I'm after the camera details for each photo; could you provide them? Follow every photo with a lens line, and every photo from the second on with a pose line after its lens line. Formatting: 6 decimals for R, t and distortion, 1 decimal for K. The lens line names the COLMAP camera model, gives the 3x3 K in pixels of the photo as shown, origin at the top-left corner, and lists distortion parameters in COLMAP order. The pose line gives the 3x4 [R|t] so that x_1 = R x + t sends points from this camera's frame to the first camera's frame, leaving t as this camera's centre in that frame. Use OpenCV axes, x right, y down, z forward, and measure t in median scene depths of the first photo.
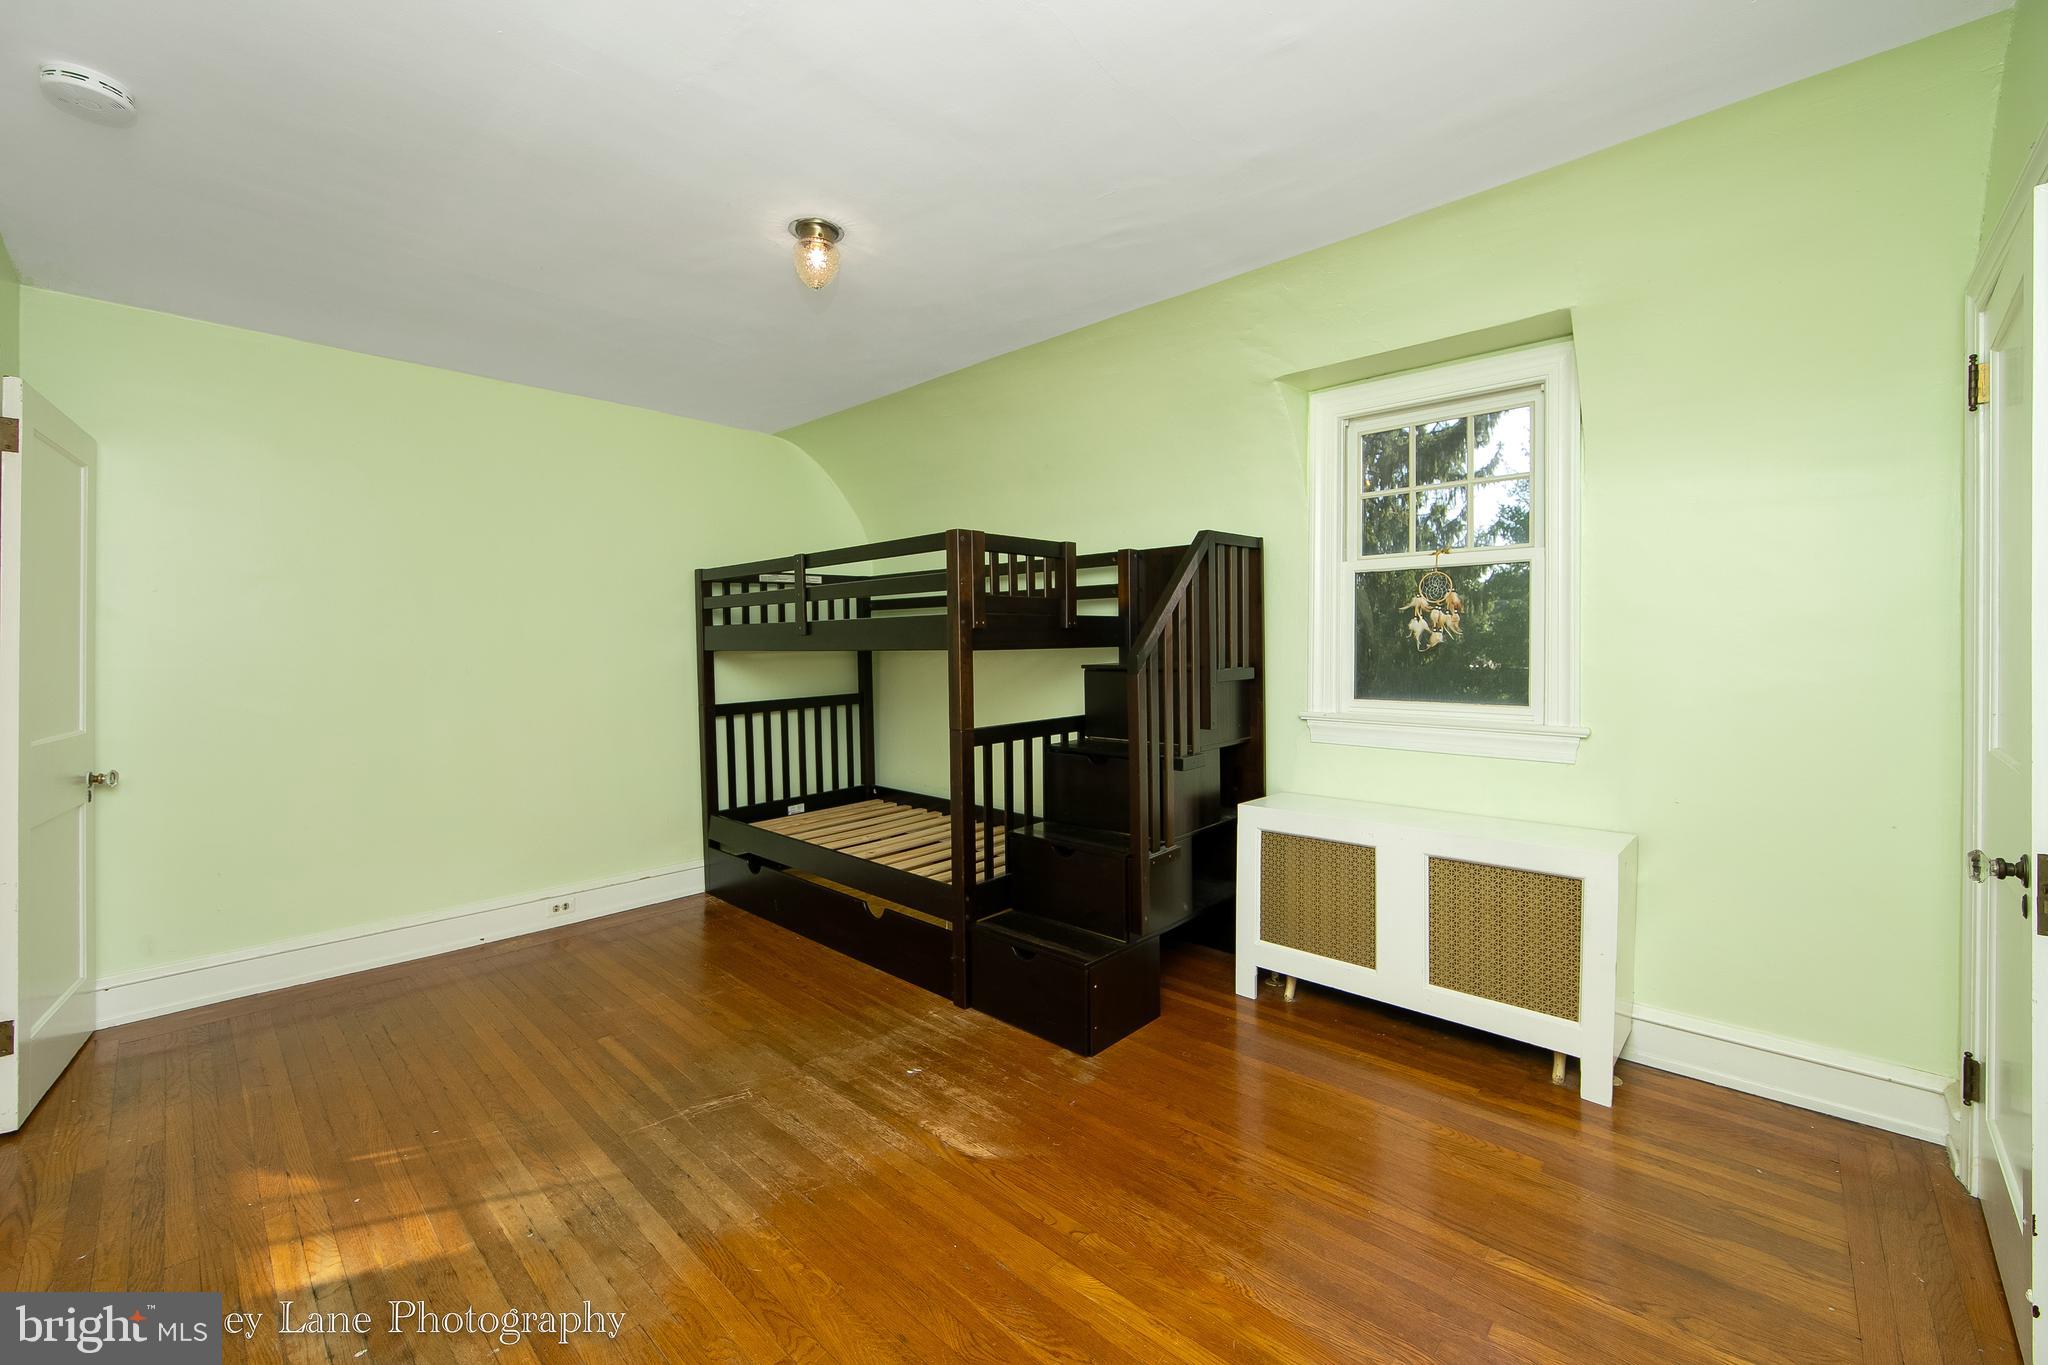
lens RADIAL K [[820.8, 0, 1026.1], [0, 820.8, 675.5], [0, 0, 1]] dist [-0.001904, -0.000378]
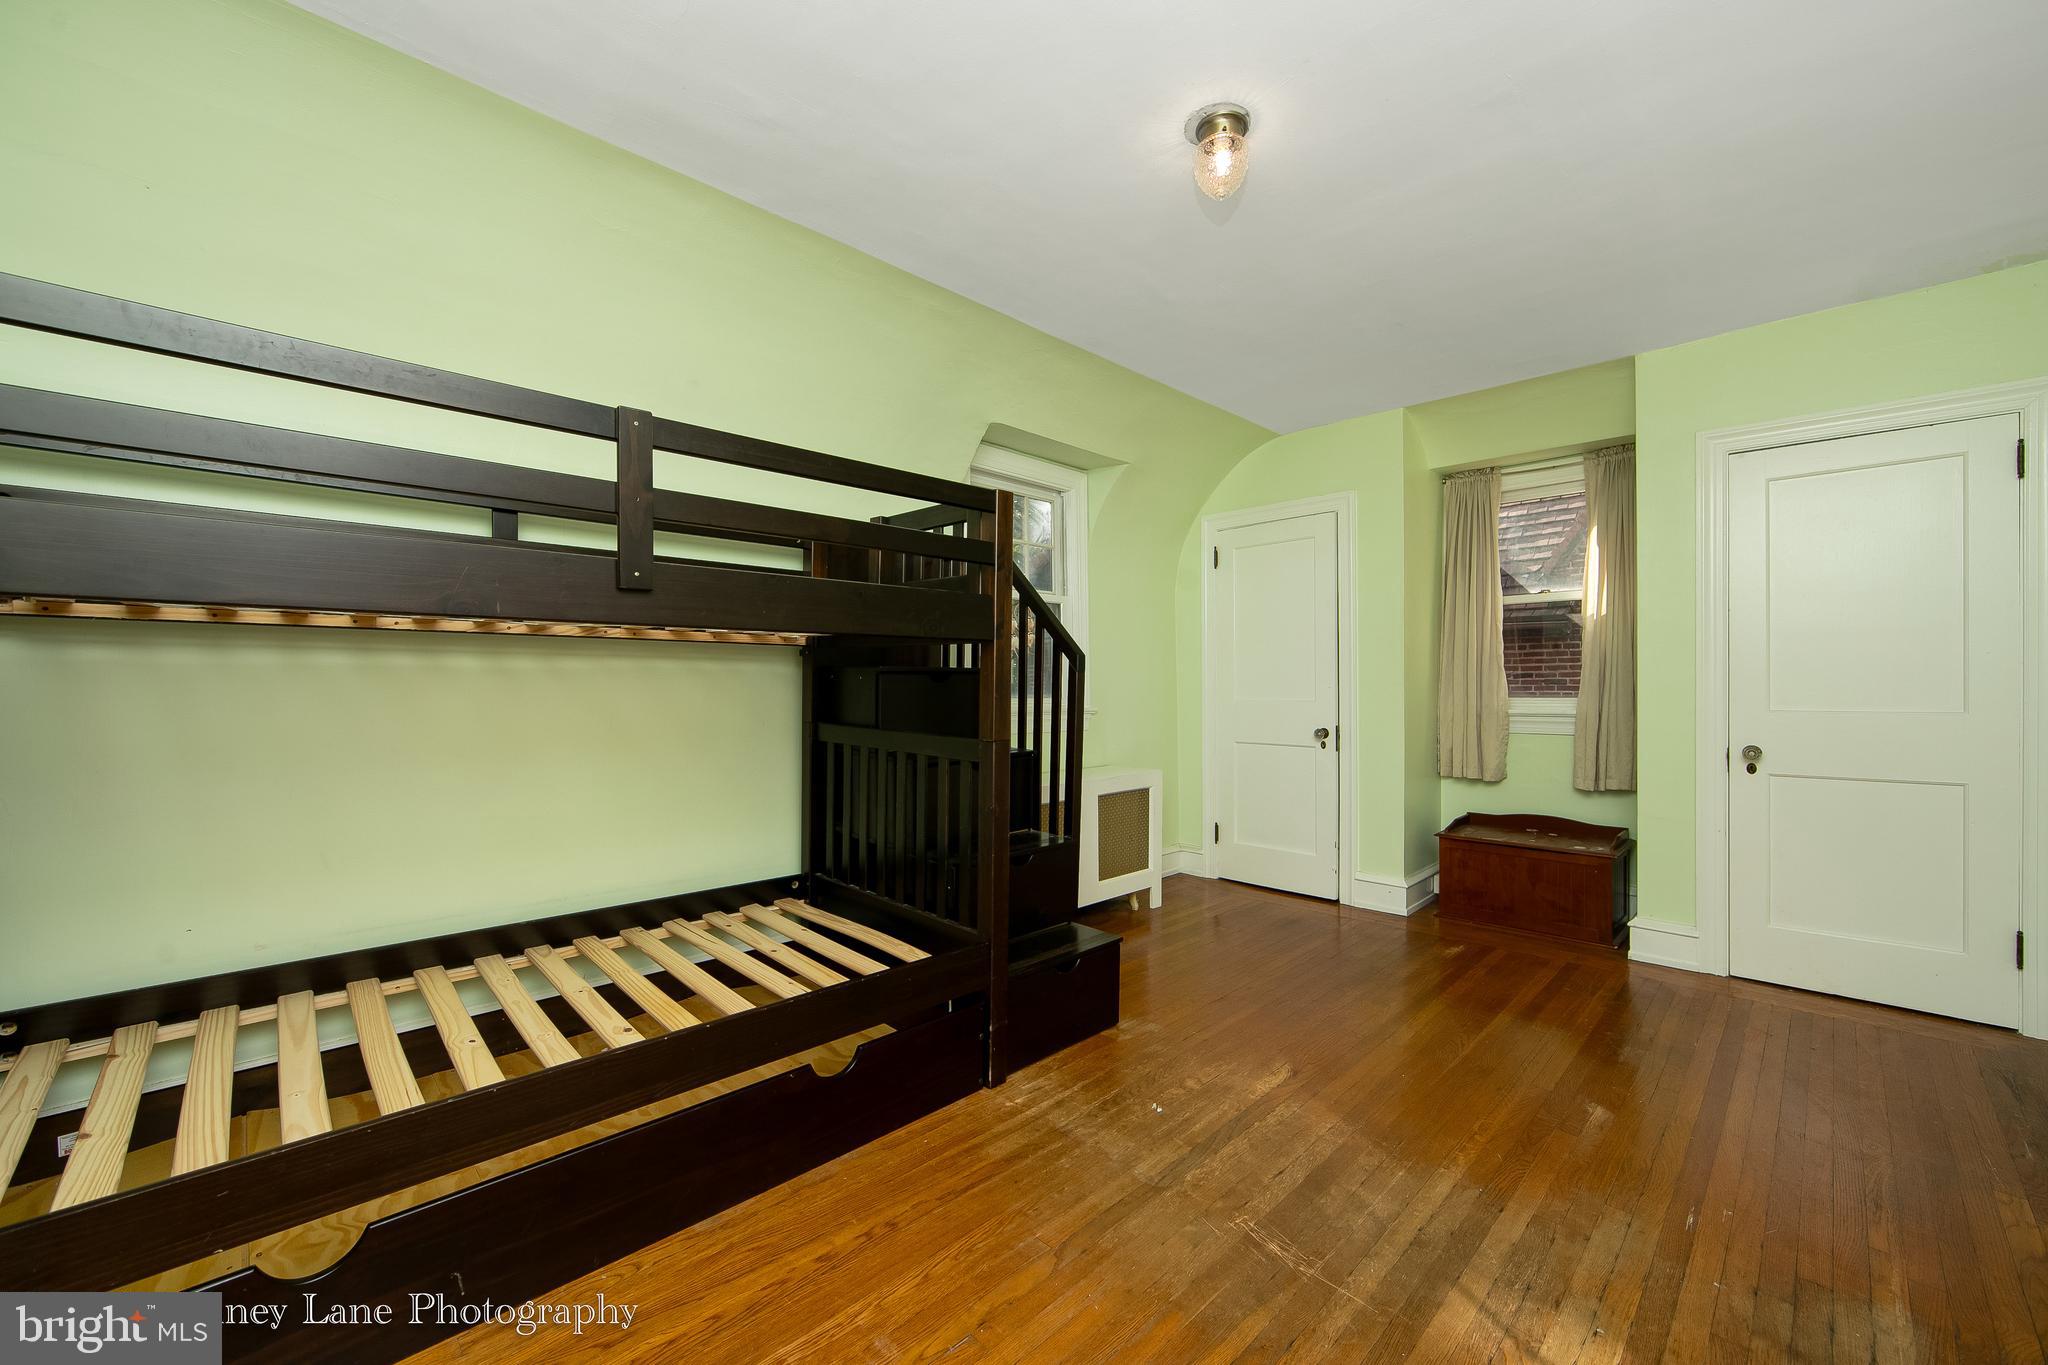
lens RADIAL K [[820.8, 0, 1026.1], [0, 820.8, 675.5], [0, 0, 1]] dist [-0.001904, -0.000378]
pose [[0.024498, 0.017281, 0.999551, -1.189068], [0.028593, 0.999429, -0.017980, 0.025464], [-0.999291, 0.029021, 0.023990, 1.261784]]
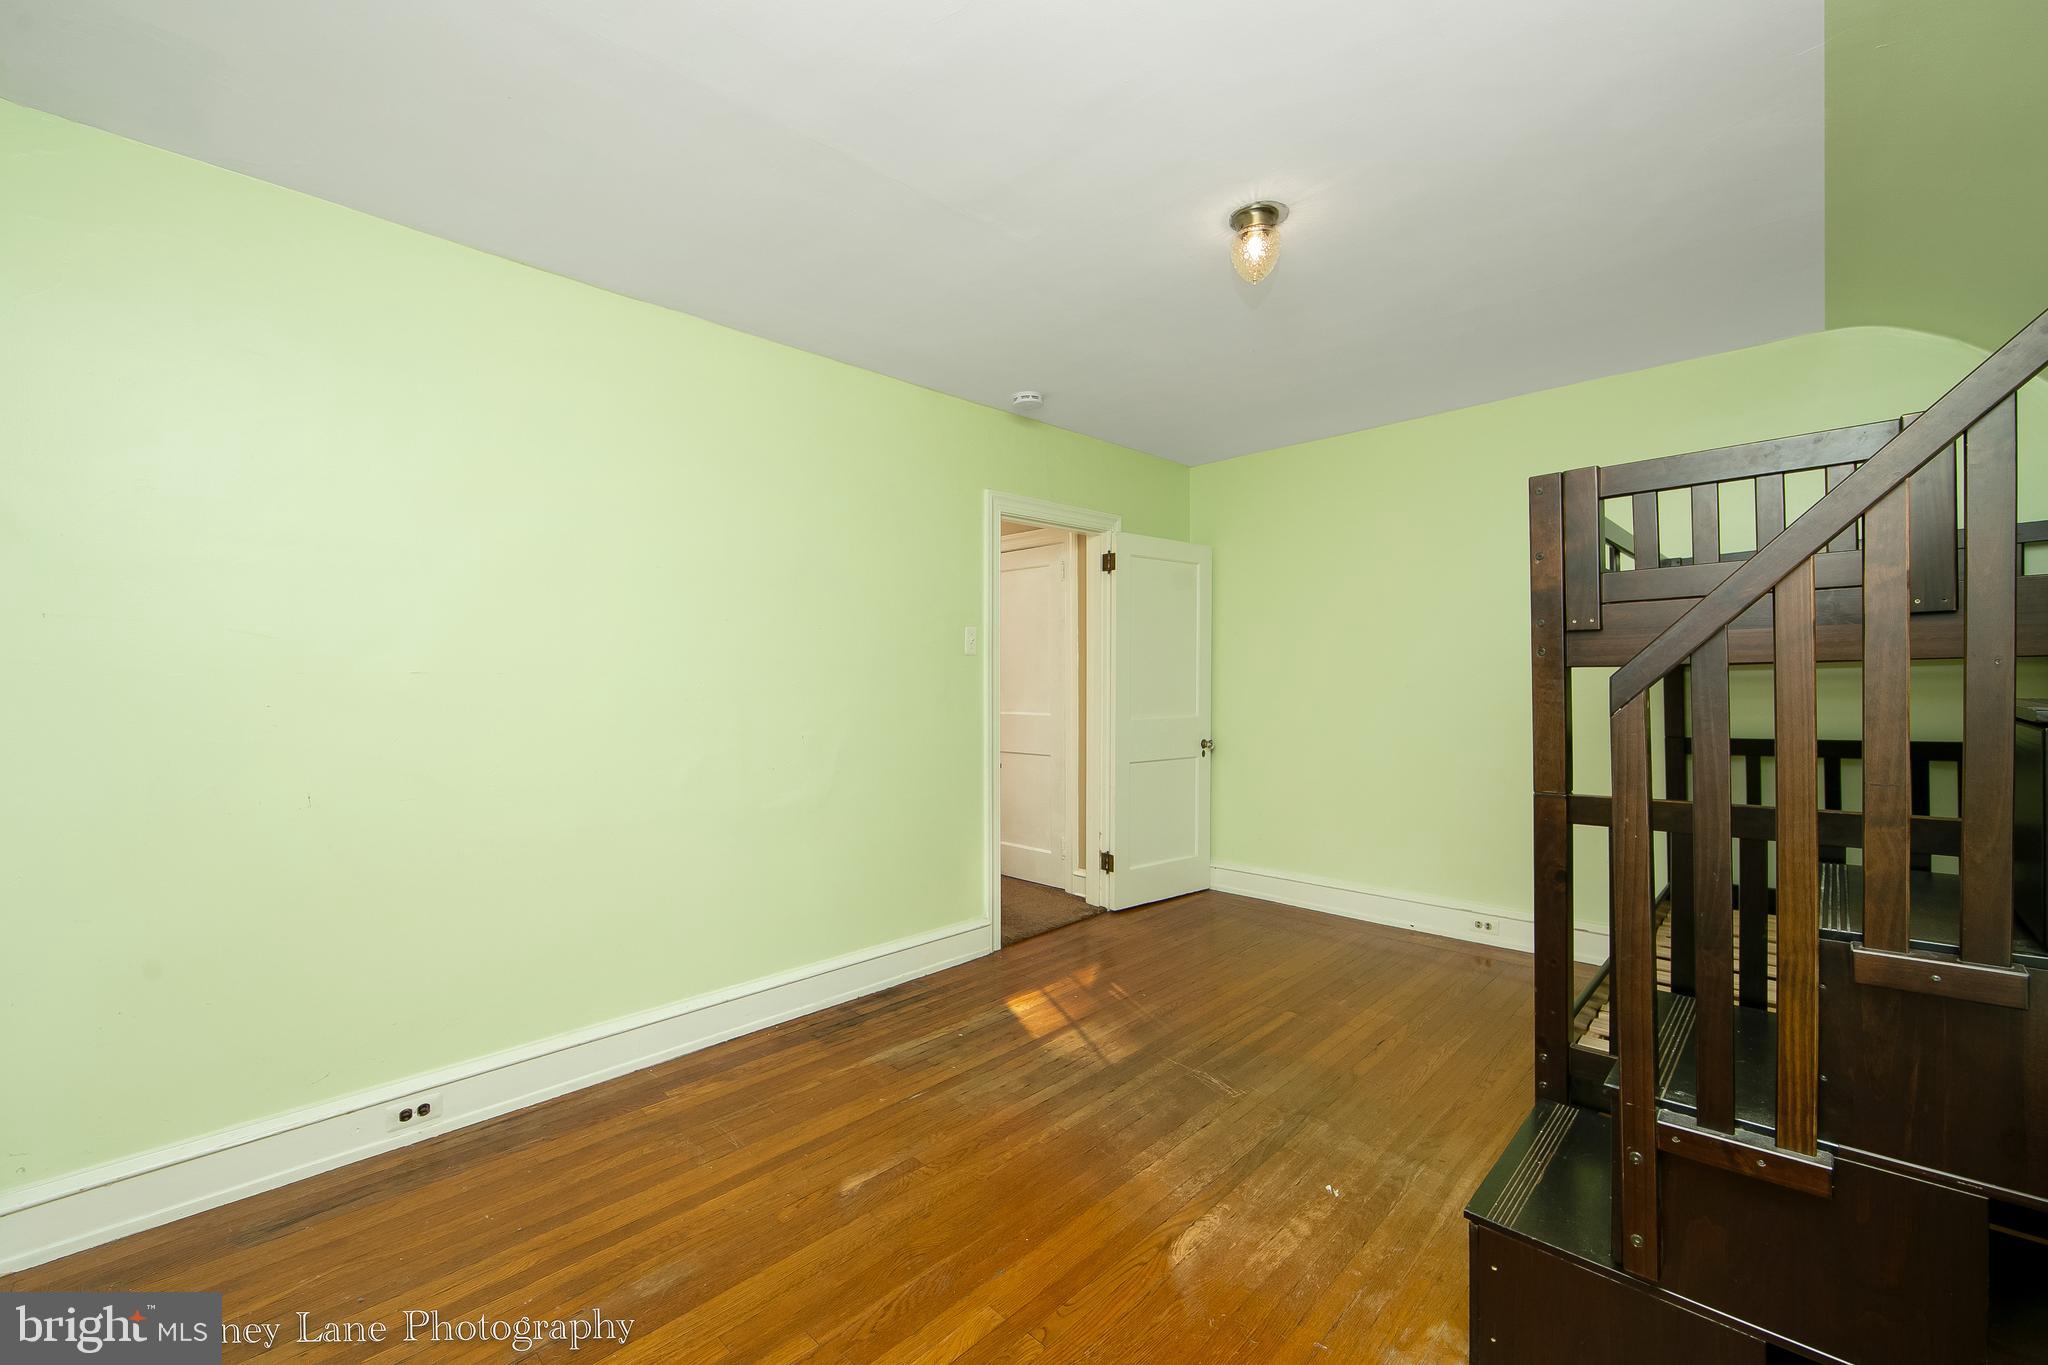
lens RADIAL K [[826.5, 0, 1023.4], [0, 826.5, 696.4], [0, 0, 1]] dist [0.000155, 0.000033]
pose [[-0.013729, 0.036129, -0.999253, 0.752503], [-0.026089, 0.998994, 0.036479, -0.027680], [0.999565, 0.026570, -0.012772, 0.791061]]
